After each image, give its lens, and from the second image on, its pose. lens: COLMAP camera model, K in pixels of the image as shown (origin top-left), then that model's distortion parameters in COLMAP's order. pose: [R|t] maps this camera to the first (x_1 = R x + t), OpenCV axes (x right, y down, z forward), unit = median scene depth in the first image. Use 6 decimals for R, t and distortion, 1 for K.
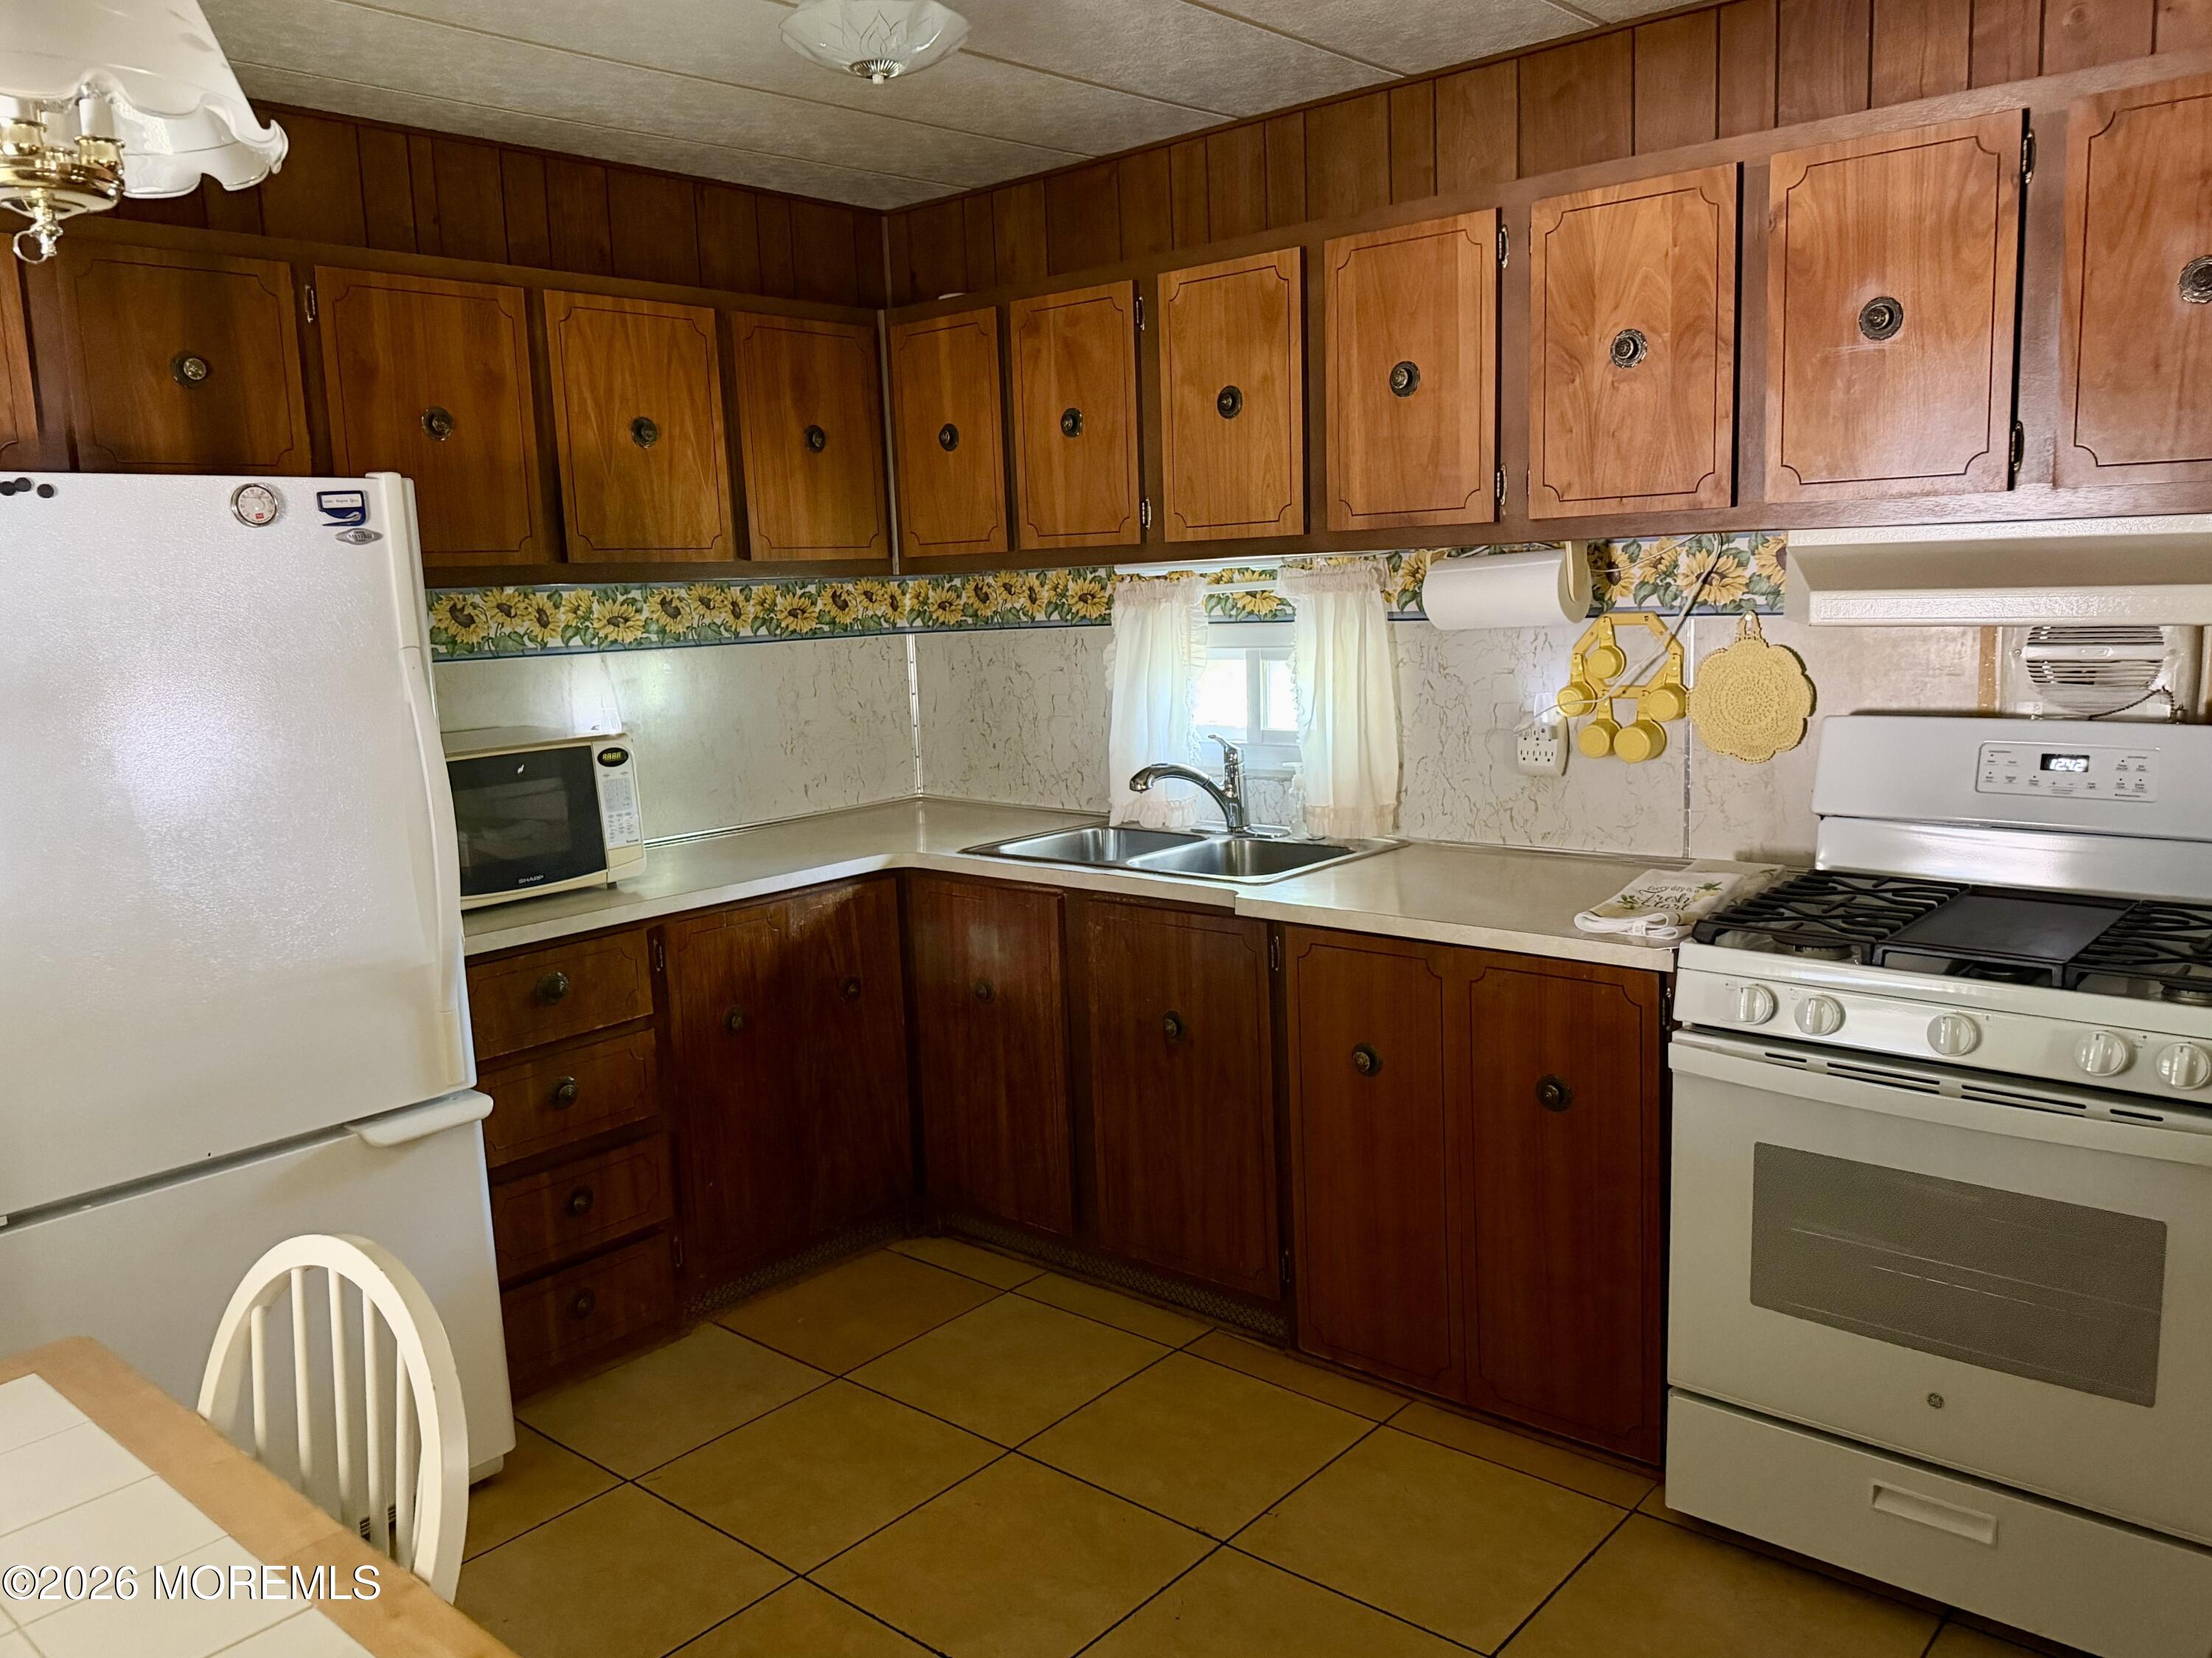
lens RADIAL K [[1668.6, 0, 1118.1], [0, 1668.6, 821.0], [0, 0, 1]] dist [0.193095, -0.400437]
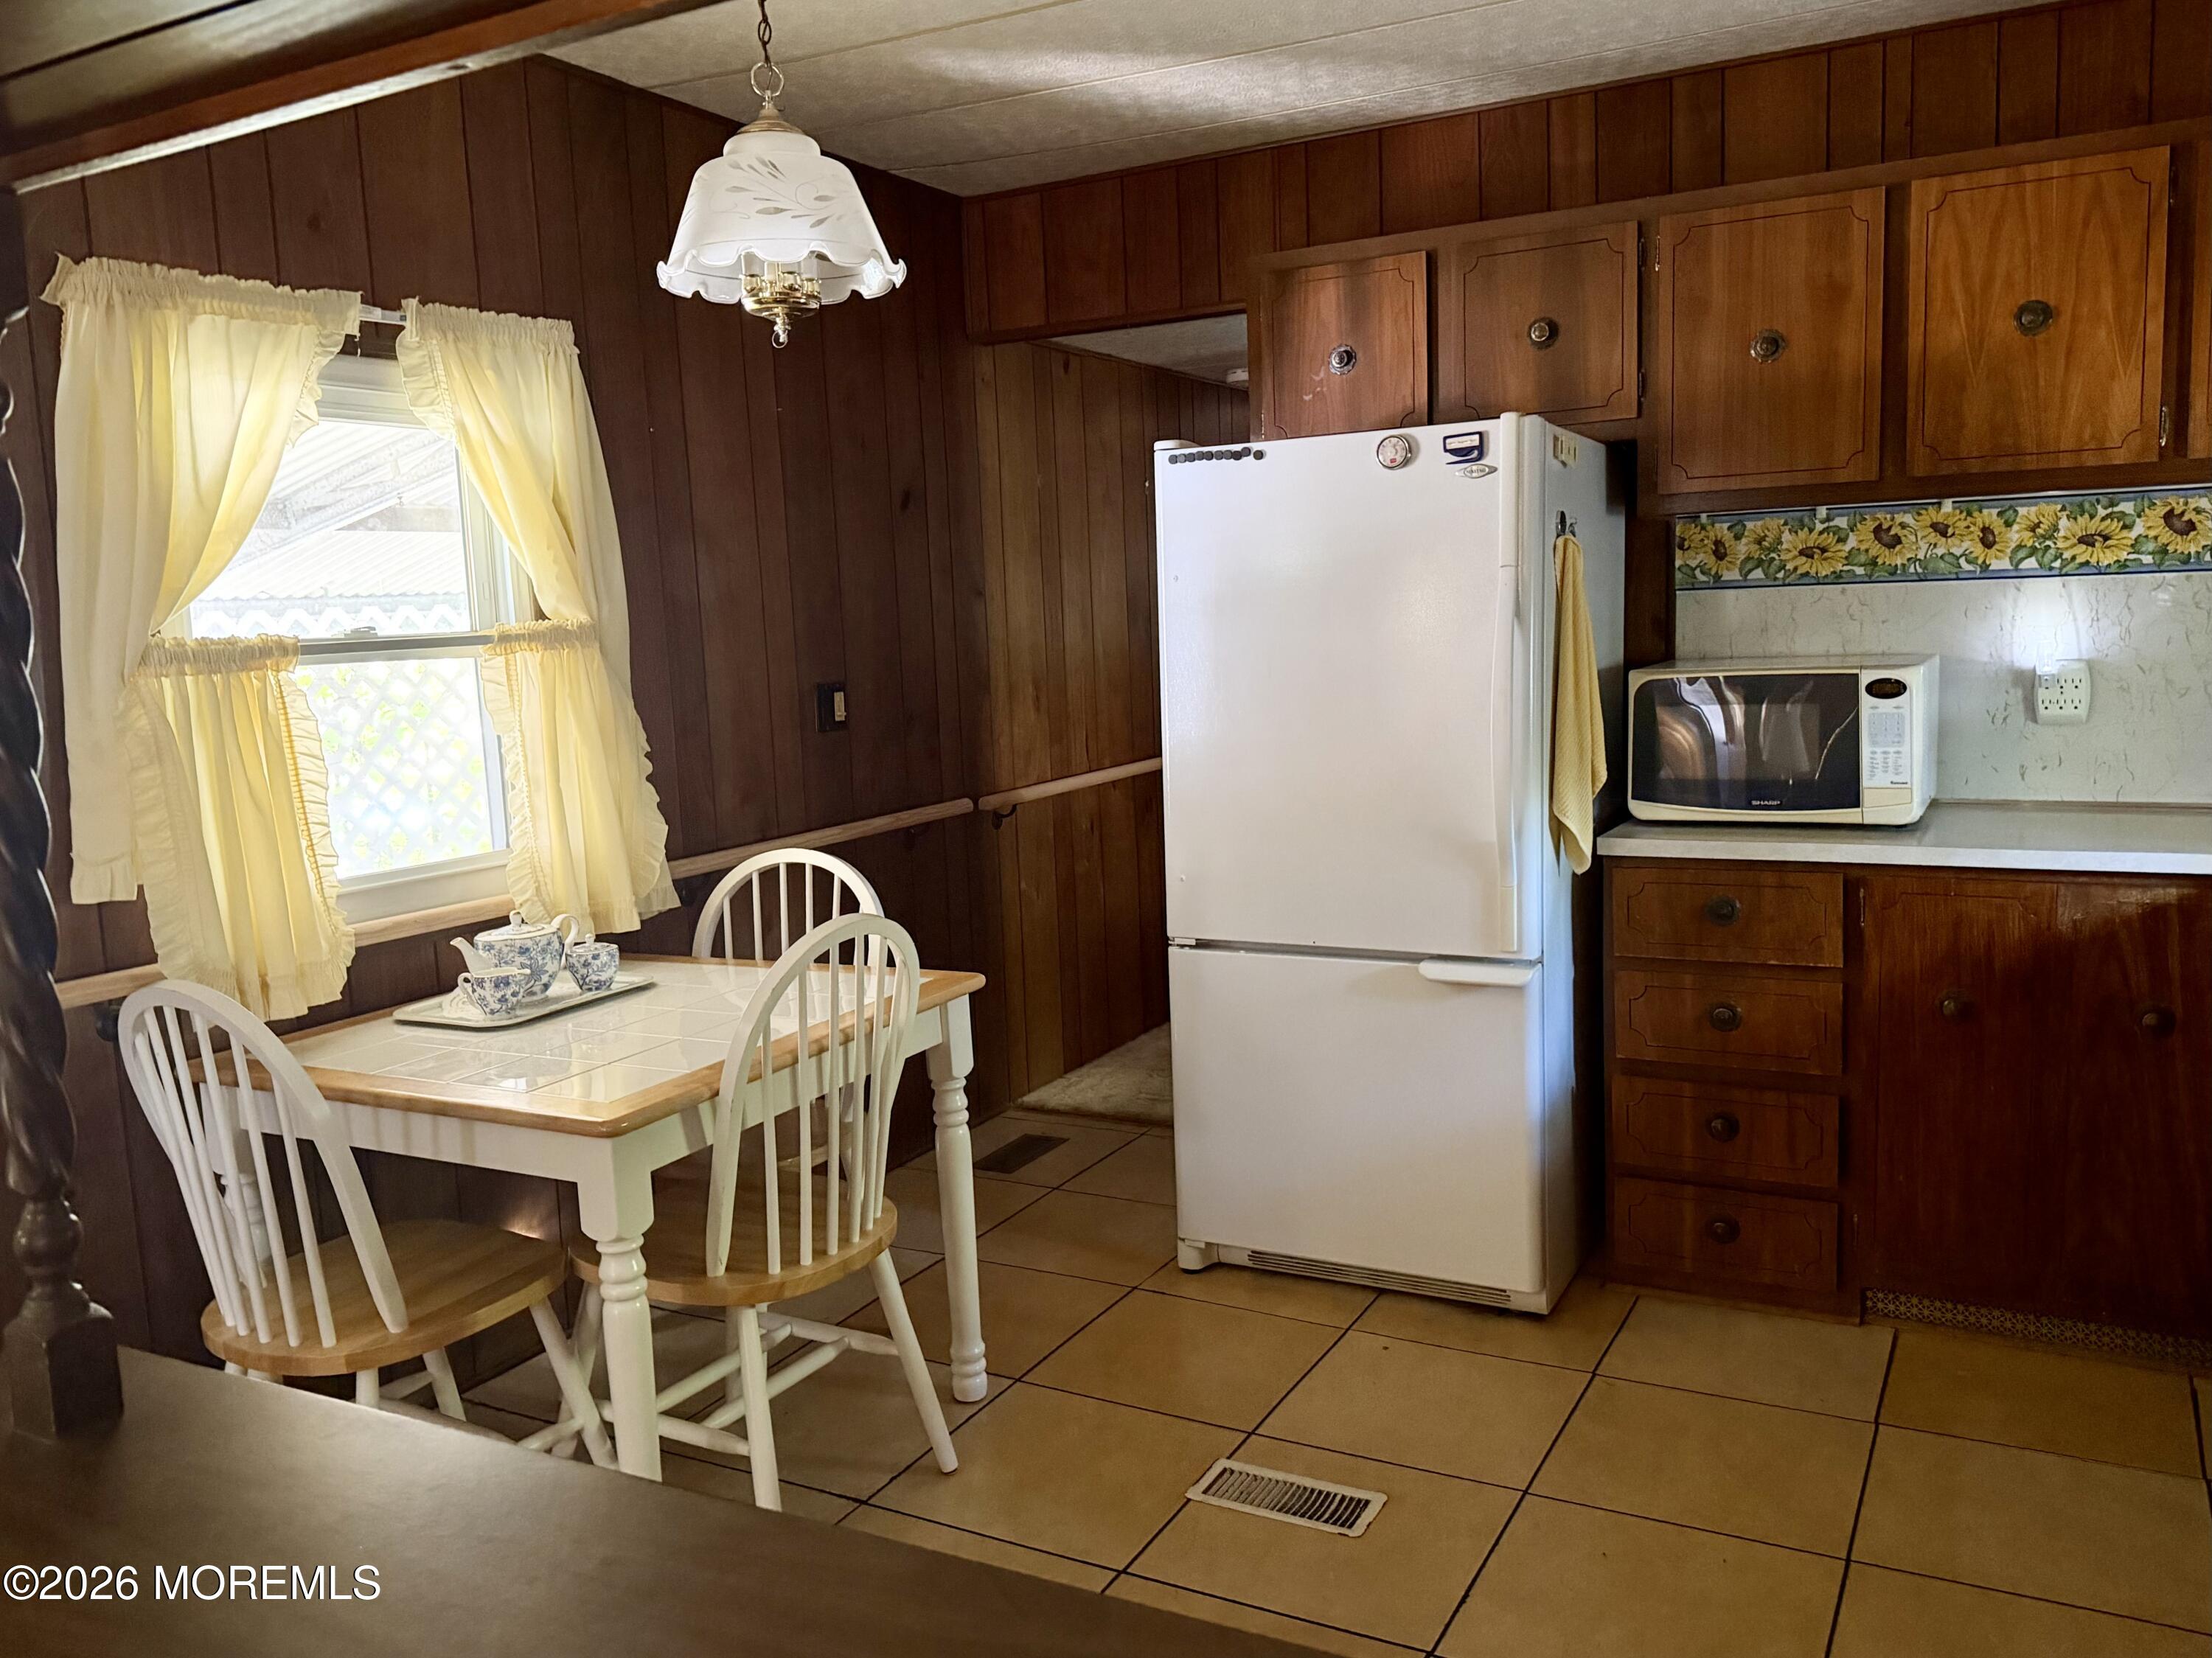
lens RADIAL K [[1706.0, 0, 1106.0], [0, 1706.0, 829.0], [0, 0, 1]] dist [0.040753, -0.039219]
pose [[0.213442, 0.155074, -0.964569, 0.512769], [-0.112236, 0.984677, 0.133471, -0.039065], [0.970487, 0.079771, 0.227577, 0.376867]]
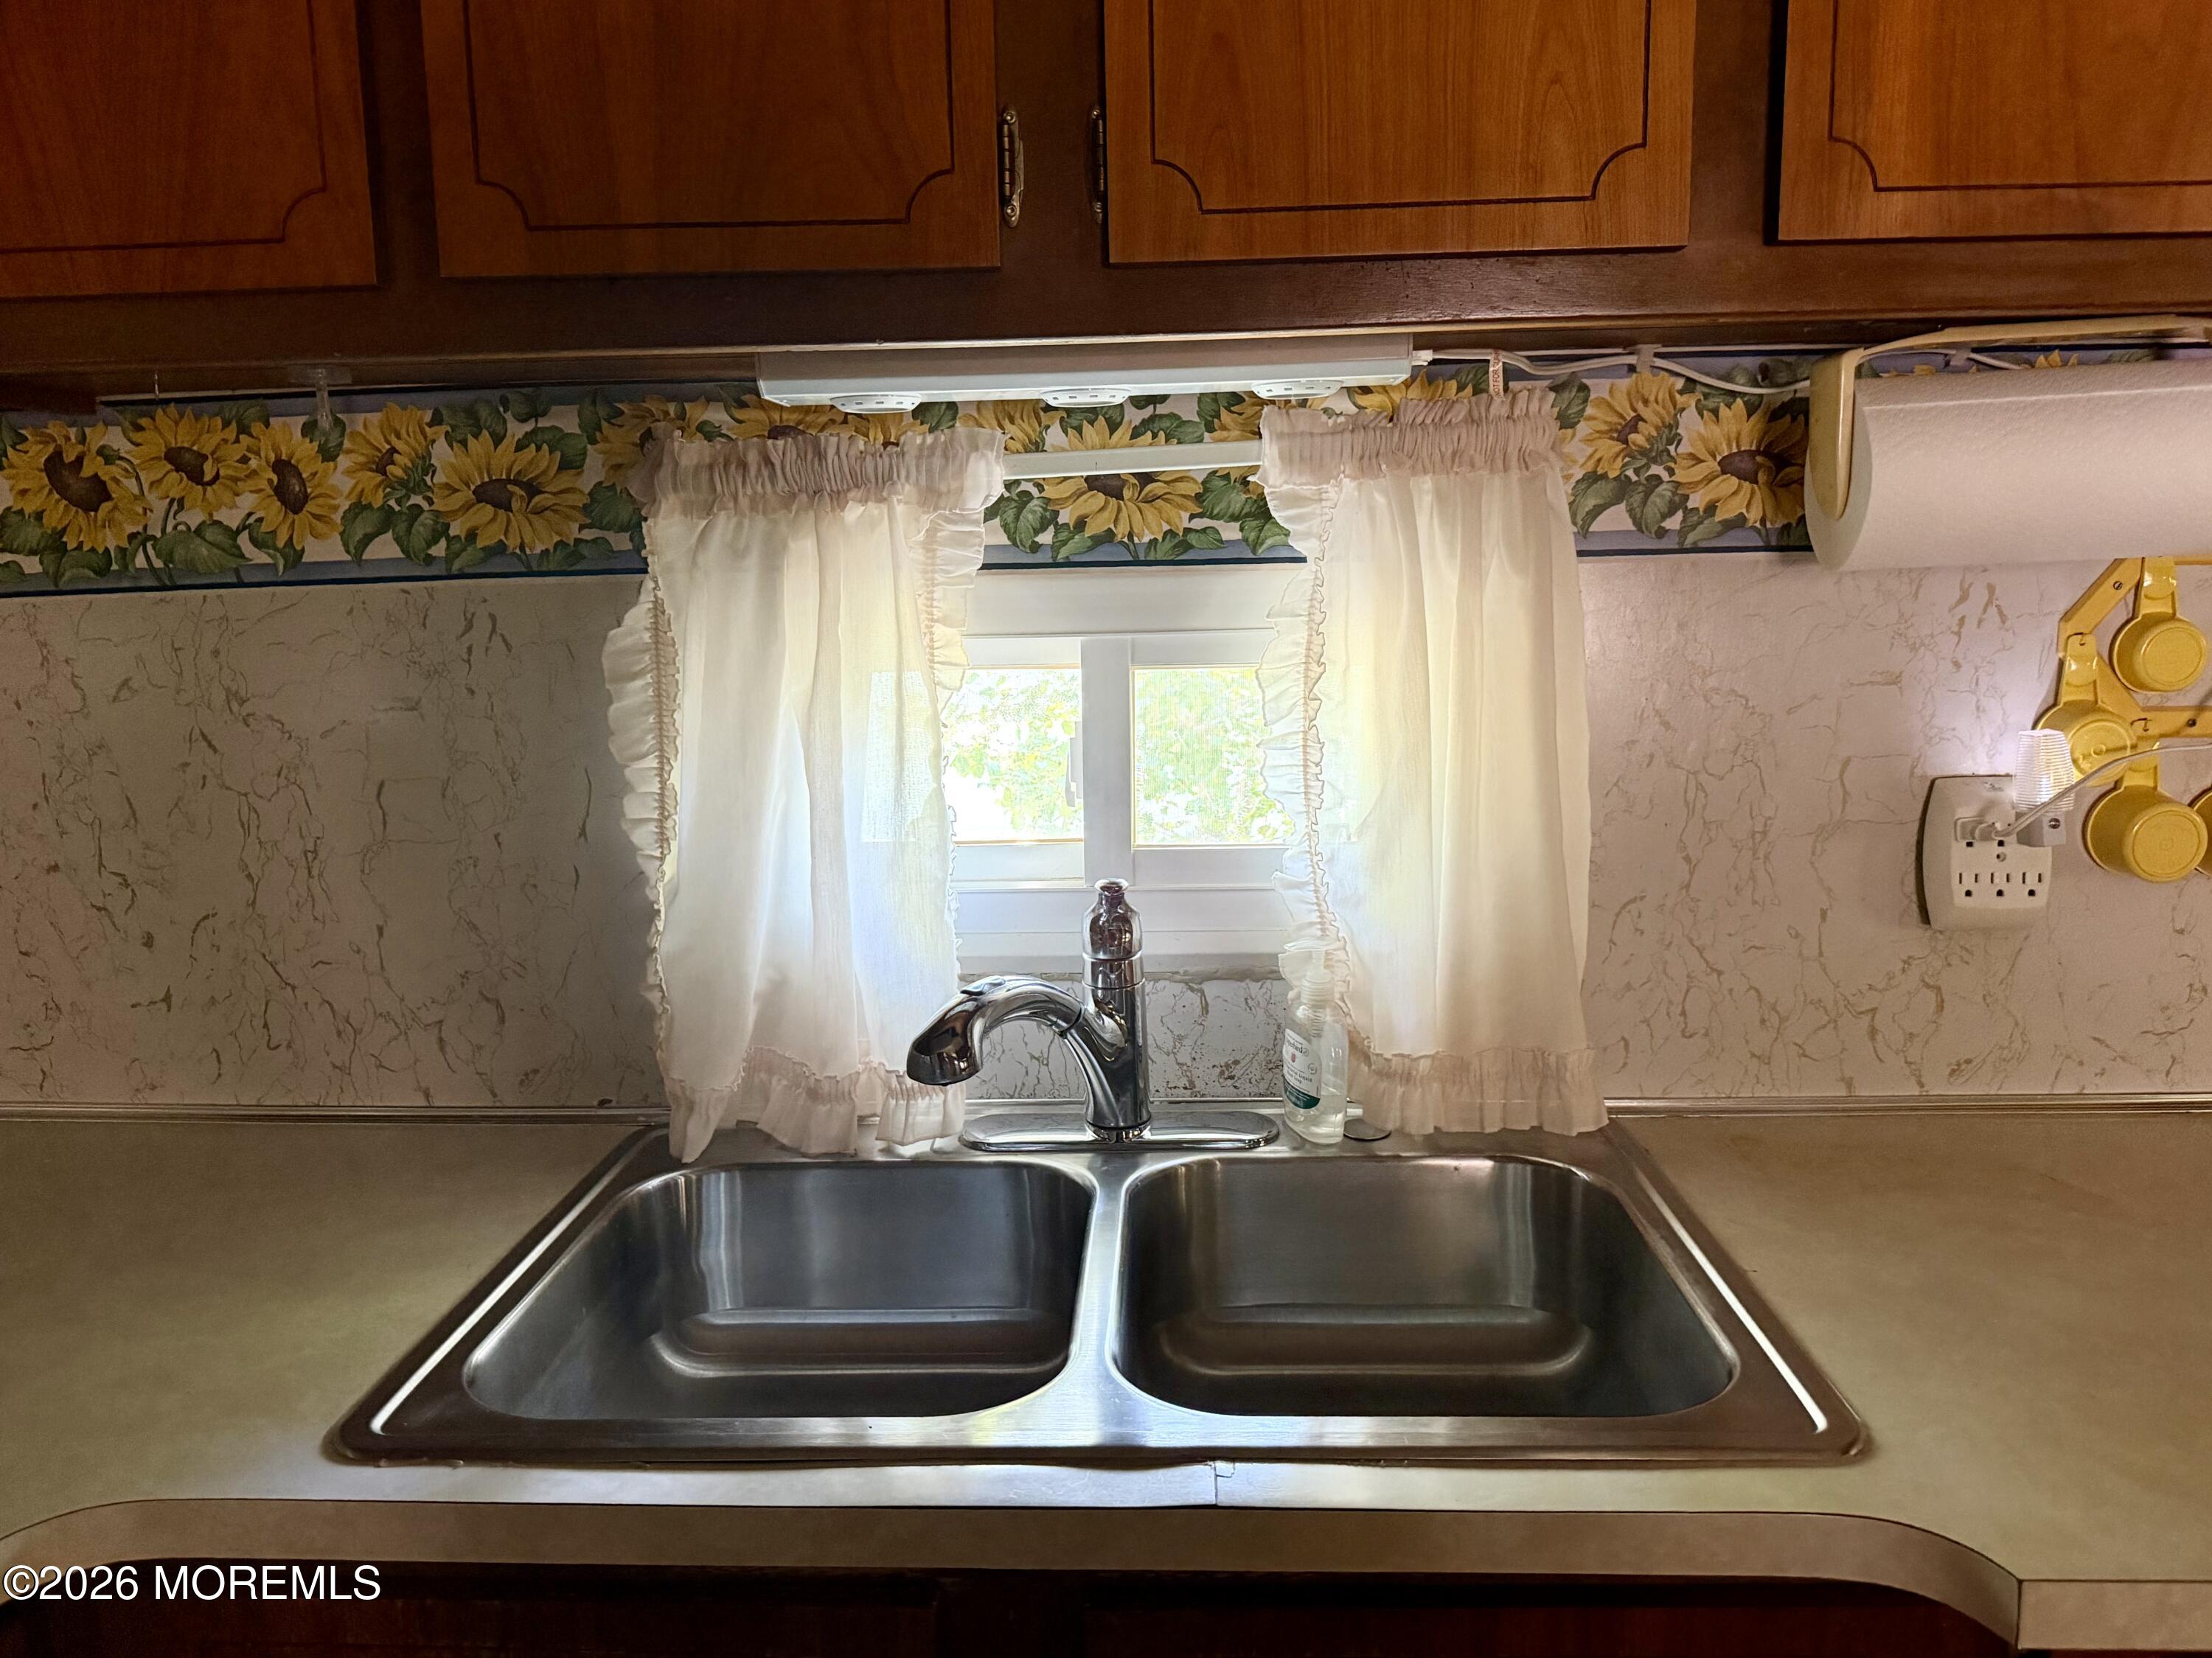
lens RADIAL K [[1645.9, 0, 1104.1], [0, 1645.9, 839.5], [0, 0, 1]] dist [0.116912, -0.190216]
pose [[0.785048, -0.075912, 0.614765, -0.163716], [0.079759, 0.996589, 0.021209, -0.072728], [-0.614278, 0.032383, 0.788425, 0.788883]]
